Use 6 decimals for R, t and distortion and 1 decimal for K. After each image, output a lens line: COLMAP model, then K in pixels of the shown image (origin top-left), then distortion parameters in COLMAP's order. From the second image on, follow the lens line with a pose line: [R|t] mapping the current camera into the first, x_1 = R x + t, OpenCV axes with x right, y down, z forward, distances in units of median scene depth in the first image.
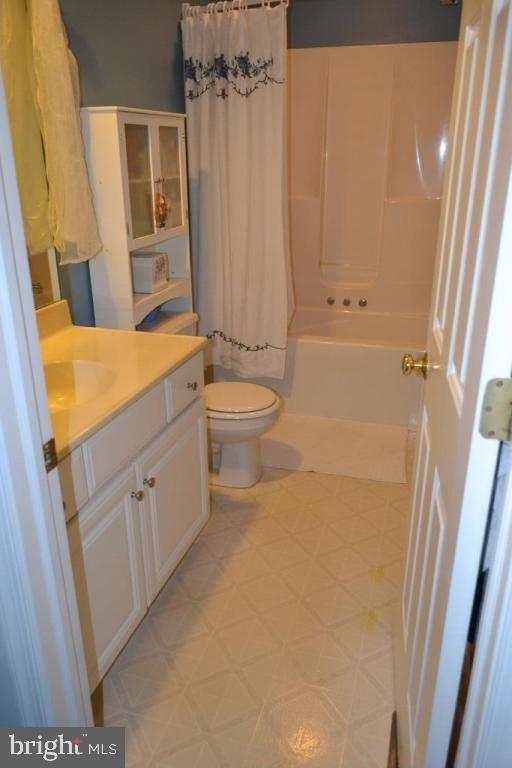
lens RADIAL K [[601.9, 0, 256.0], [0, 601.9, 384.0], [0, 0, 1]] dist [-0.015804, 0.007330]
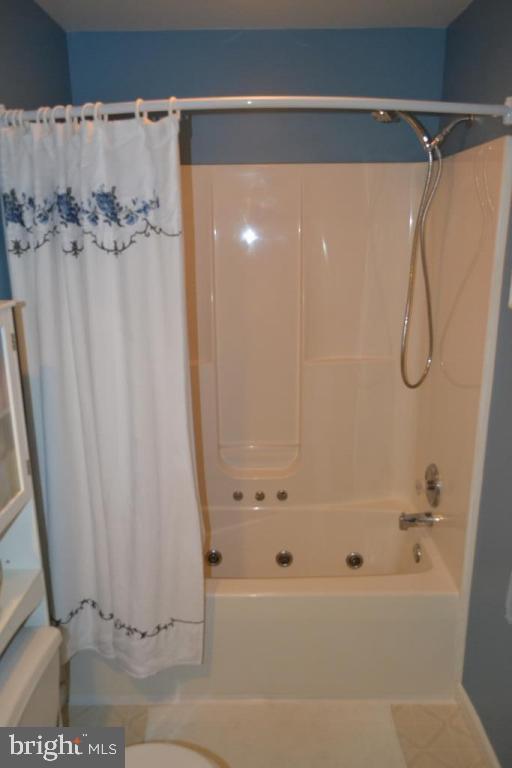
lens RADIAL K [[601.9, 0, 256.0], [0, 601.9, 384.0], [0, 0, 1]] dist [-0.015804, 0.007330]
pose [[0.959885, -0.081740, 0.268216, -0.052955], [0.113948, 0.987732, -0.106779, -0.265216], [-0.256197, 0.133058, 0.957423, 0.393469]]
